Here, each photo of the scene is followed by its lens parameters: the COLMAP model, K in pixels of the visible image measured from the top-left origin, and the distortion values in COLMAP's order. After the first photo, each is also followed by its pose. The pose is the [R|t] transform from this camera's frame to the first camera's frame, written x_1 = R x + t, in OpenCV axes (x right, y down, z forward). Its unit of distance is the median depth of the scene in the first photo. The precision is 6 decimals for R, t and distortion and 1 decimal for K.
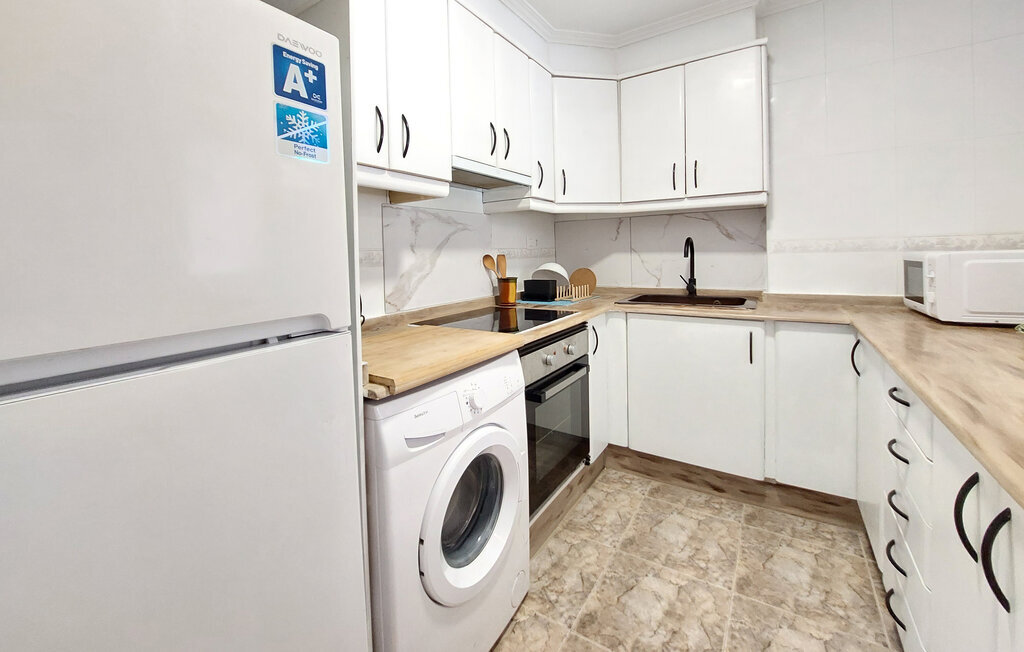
lens RADIAL K [[405.5, 0, 505.6], [0, 405.5, 323.4], [0, 0, 1]] dist [-0.012405, -0.001443]
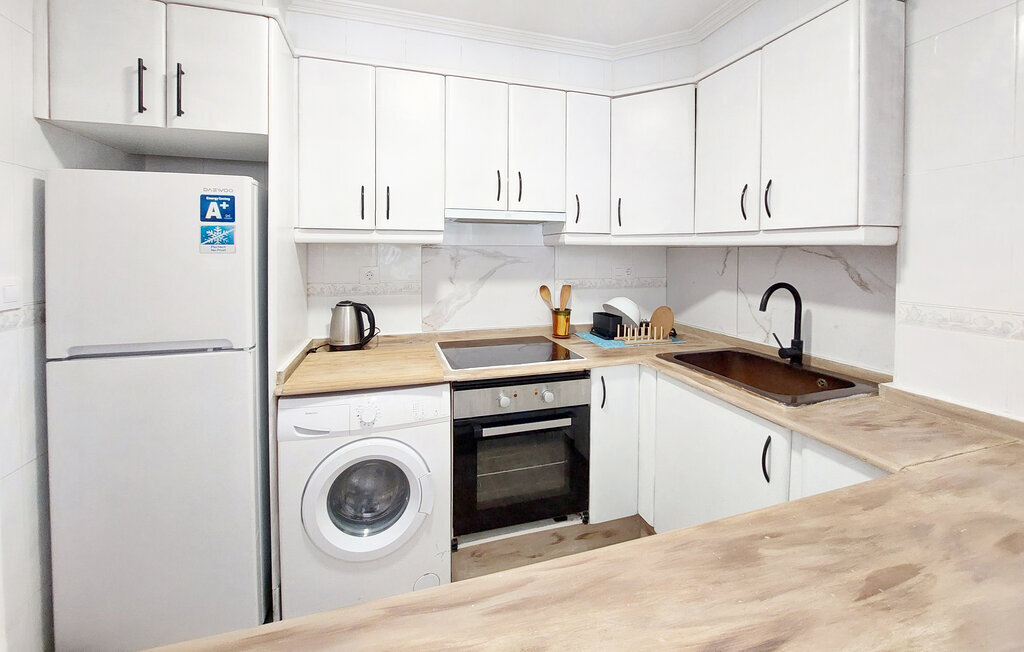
lens RADIAL K [[405.5, 0, 507.0], [0, 405.5, 324.7], [0, 0, 1]] dist [-0.012405, -0.001443]
pose [[0.759498, 0.139076, -0.635469, 0.662883], [-0.128370, 0.989712, 0.063178, -0.148759], [0.637718, 0.033592, 0.769537, 0.182810]]
